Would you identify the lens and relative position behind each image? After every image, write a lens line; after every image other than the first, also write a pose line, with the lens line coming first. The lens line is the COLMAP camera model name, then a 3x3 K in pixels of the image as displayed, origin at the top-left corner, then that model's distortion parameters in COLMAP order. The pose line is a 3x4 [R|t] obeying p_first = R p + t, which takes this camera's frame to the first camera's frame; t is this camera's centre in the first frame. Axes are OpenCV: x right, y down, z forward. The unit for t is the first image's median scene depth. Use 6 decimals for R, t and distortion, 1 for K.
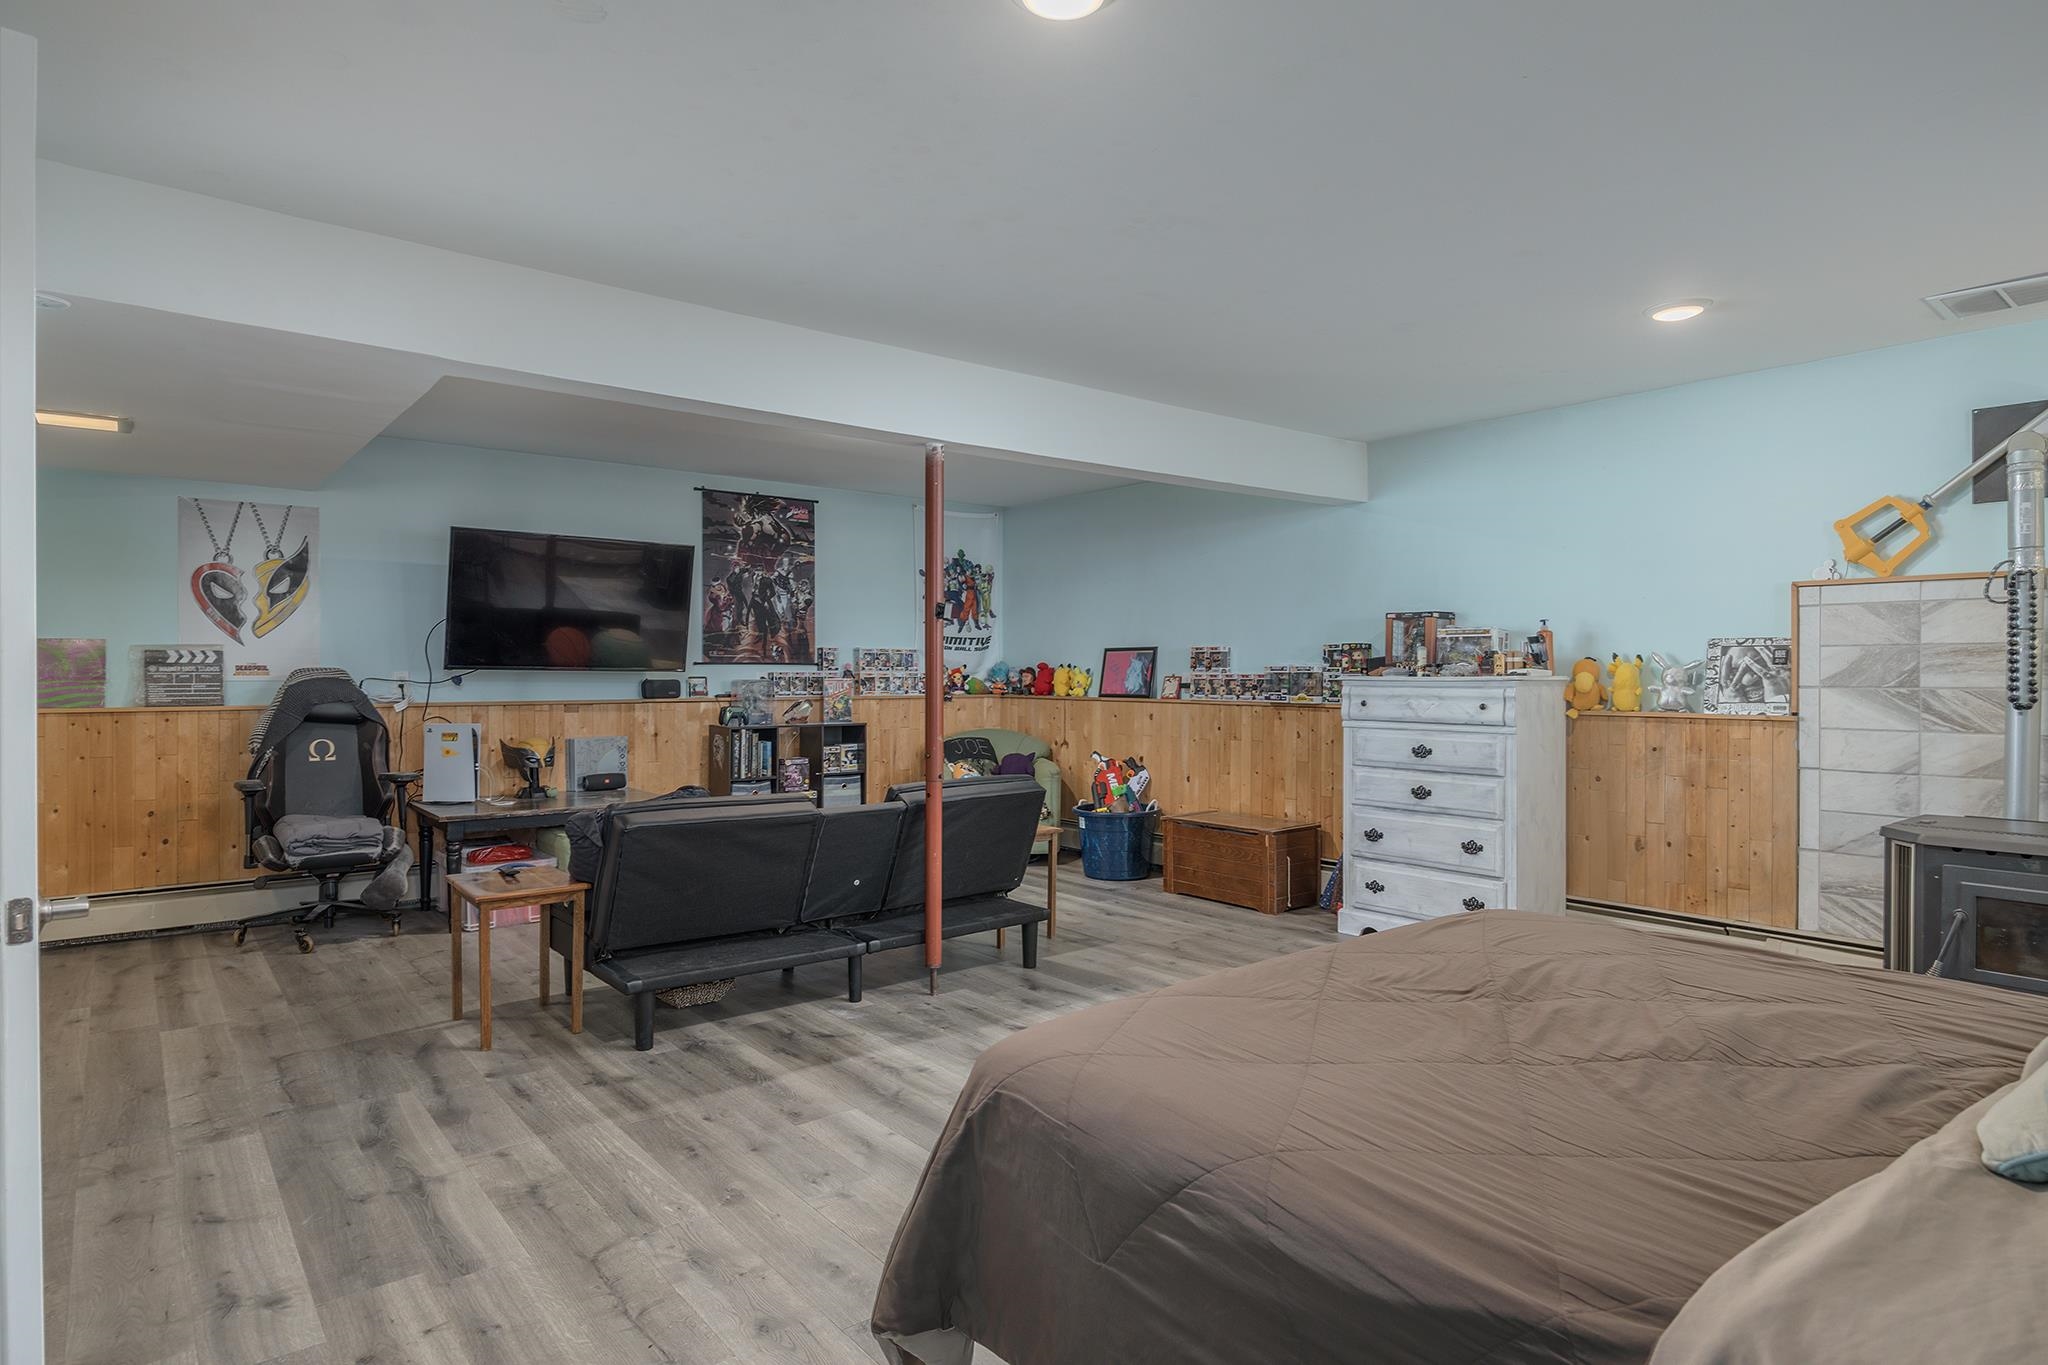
lens RADIAL K [[1144.9, 0, 1021.7], [0, 1144.9, 671.5], [0, 0, 1]] dist [-0.005972, -0.000291]
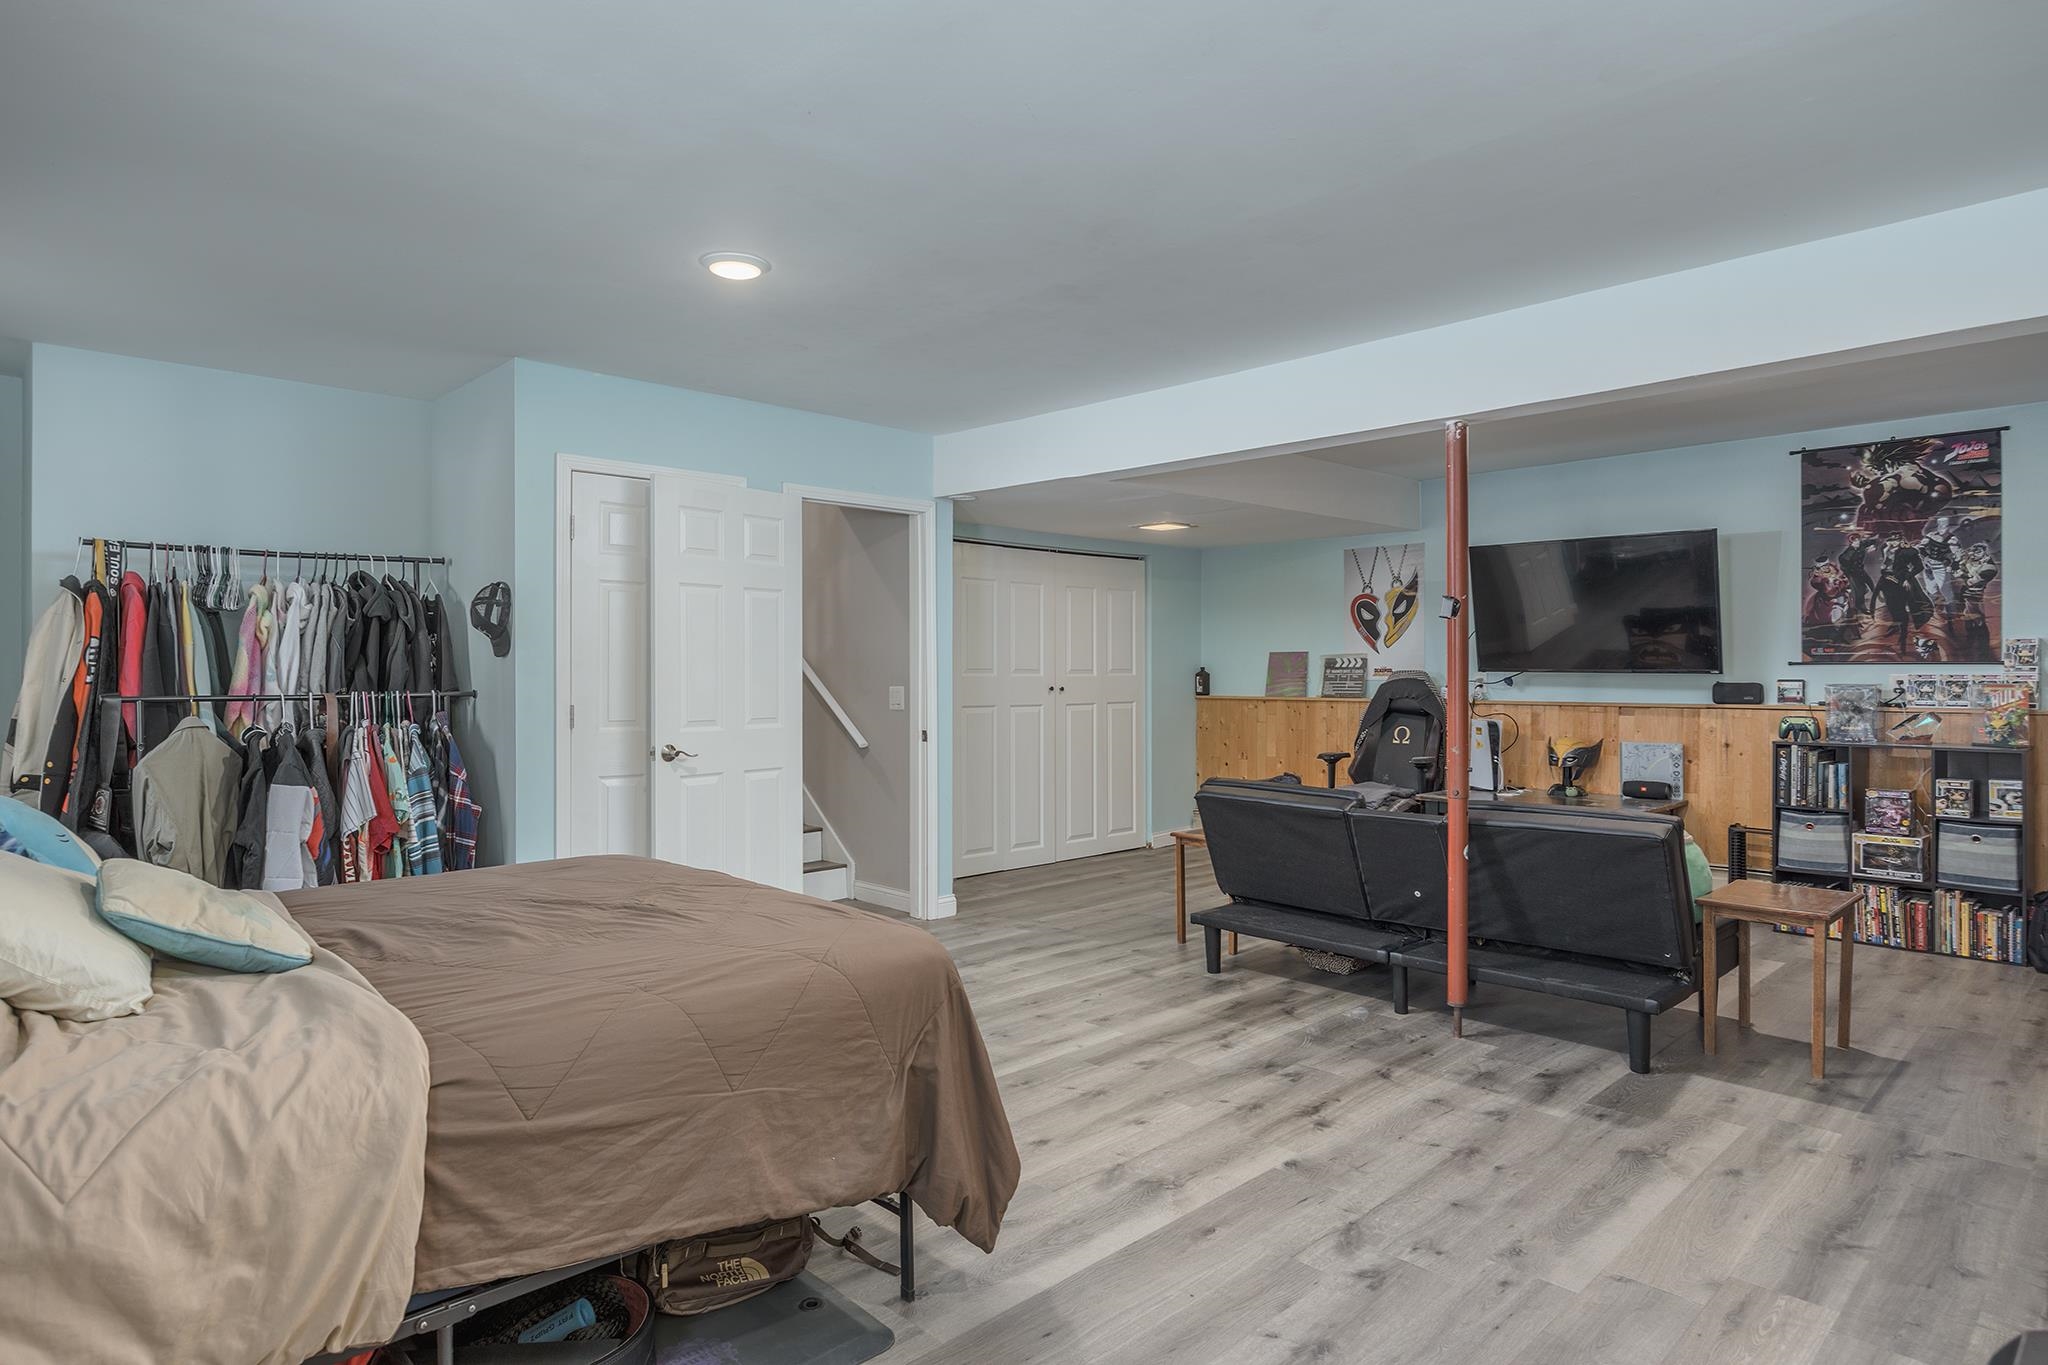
lens RADIAL K [[1144.9, 0, 1006.2], [0, 1144.9, 669.4], [0, 0, 1]] dist [-0.005972, -0.000291]
pose [[0.073644, -0.003501, -0.997278, 0.708422], [-0.001280, 0.999993, -0.003605, 0.001248], [0.997284, 0.001542, 0.073639, 0.529287]]
